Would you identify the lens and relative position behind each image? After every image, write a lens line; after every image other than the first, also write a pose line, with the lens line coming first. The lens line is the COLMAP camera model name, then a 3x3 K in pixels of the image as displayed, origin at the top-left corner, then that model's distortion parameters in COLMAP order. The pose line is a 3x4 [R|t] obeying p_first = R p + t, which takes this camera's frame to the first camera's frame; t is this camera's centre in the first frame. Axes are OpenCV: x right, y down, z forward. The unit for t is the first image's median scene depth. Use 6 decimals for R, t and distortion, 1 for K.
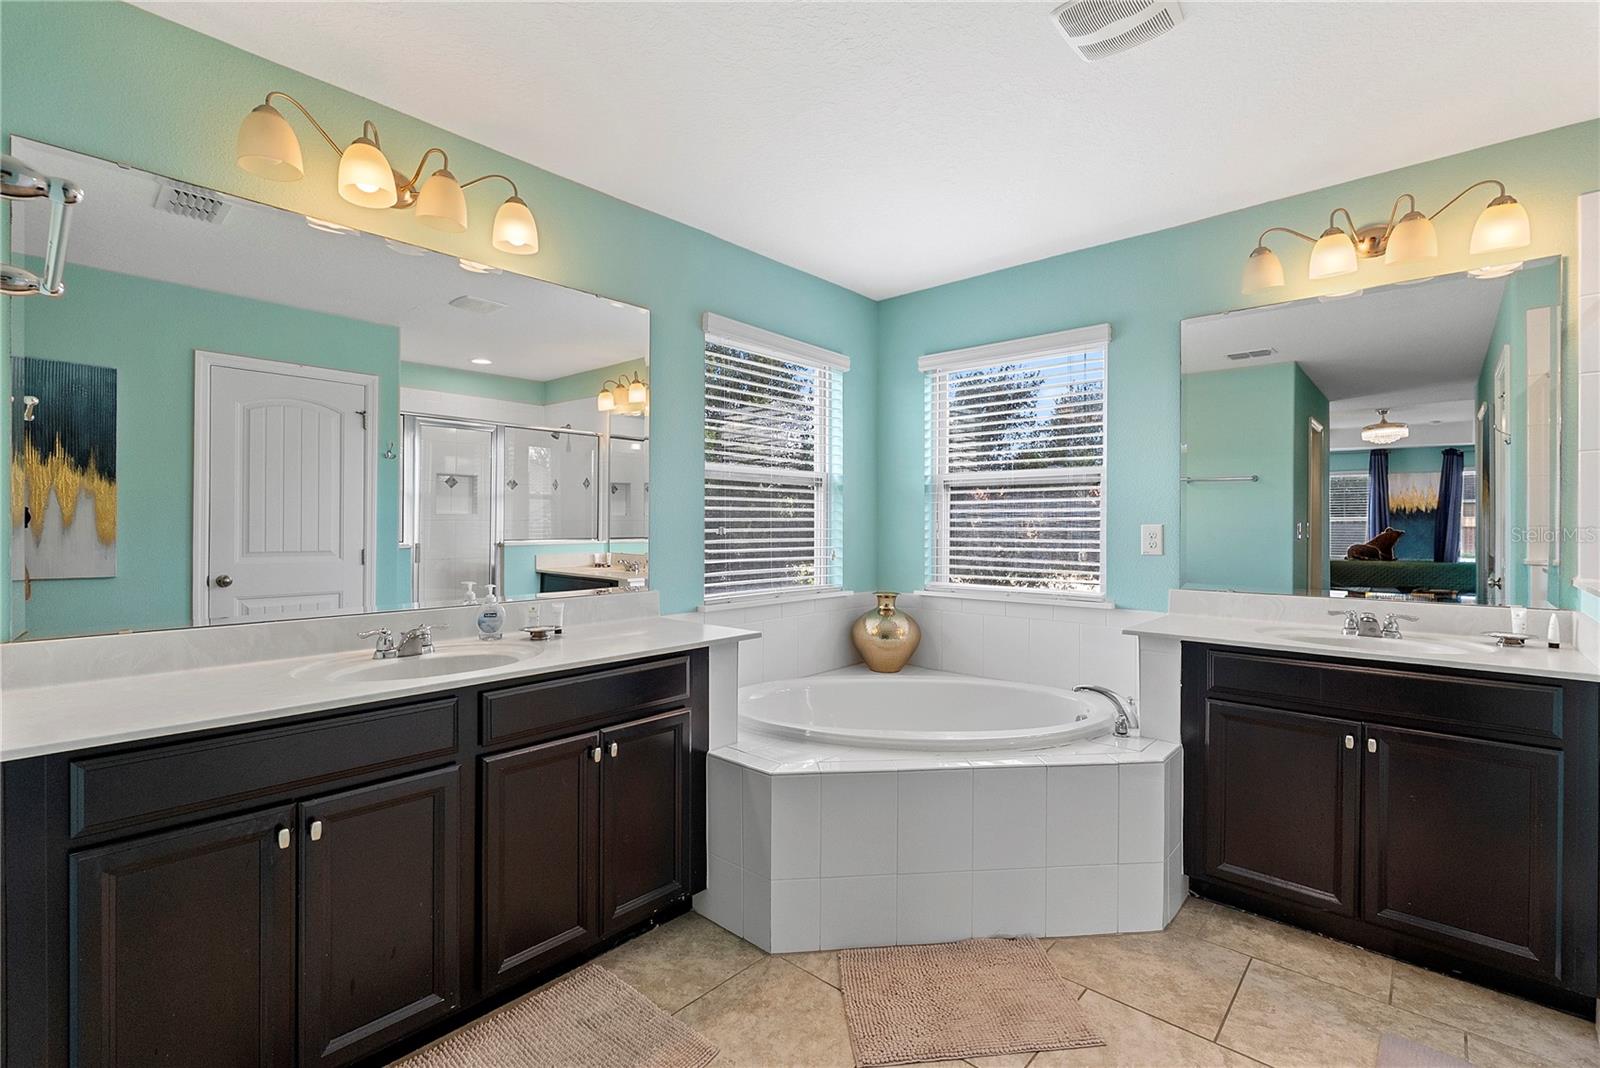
lens RADIAL K [[709.3, 0, 799.4], [0, 709.3, 528.1], [0, 0, 1]] dist [-0.001059, -0.000797]
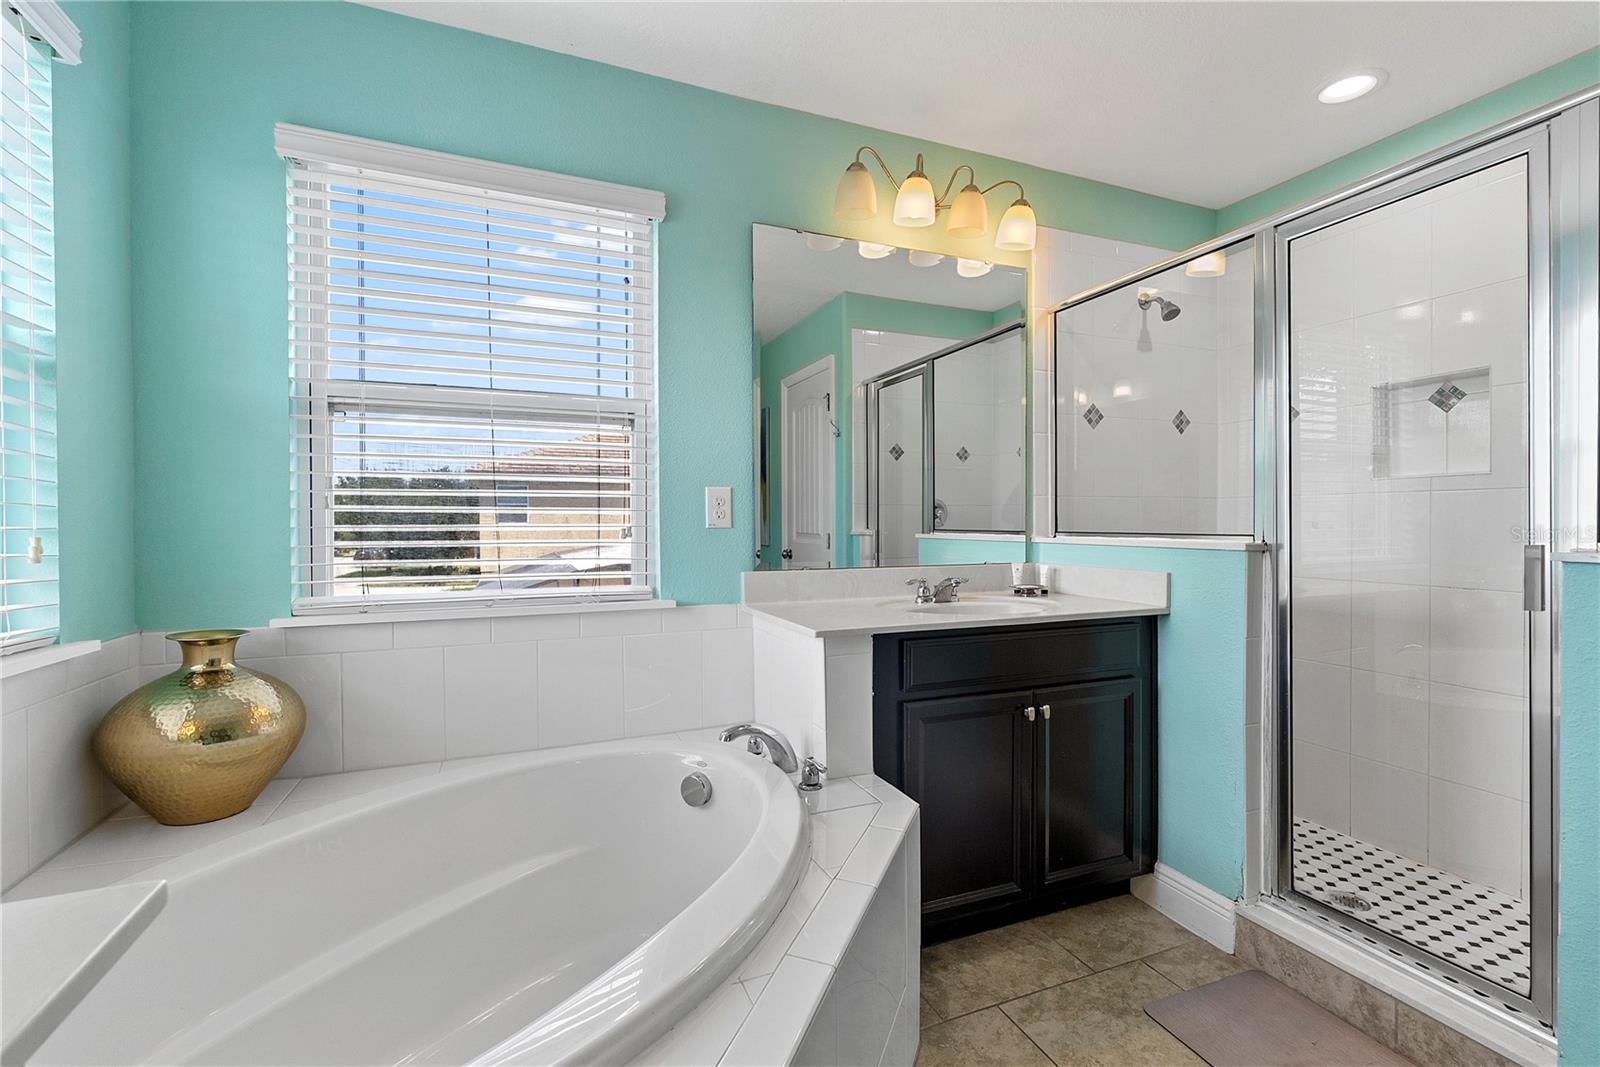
lens RADIAL K [[709.3, 0, 804.5], [0, 709.3, 529.4], [0, 0, 1]] dist [-0.001059, -0.000797]
pose [[0.426784, -0.010421, 0.904294, -0.111289], [0.006068, 0.999944, 0.008659, 0.027348], [-0.904333, 0.001792, 0.426823, 0.494598]]
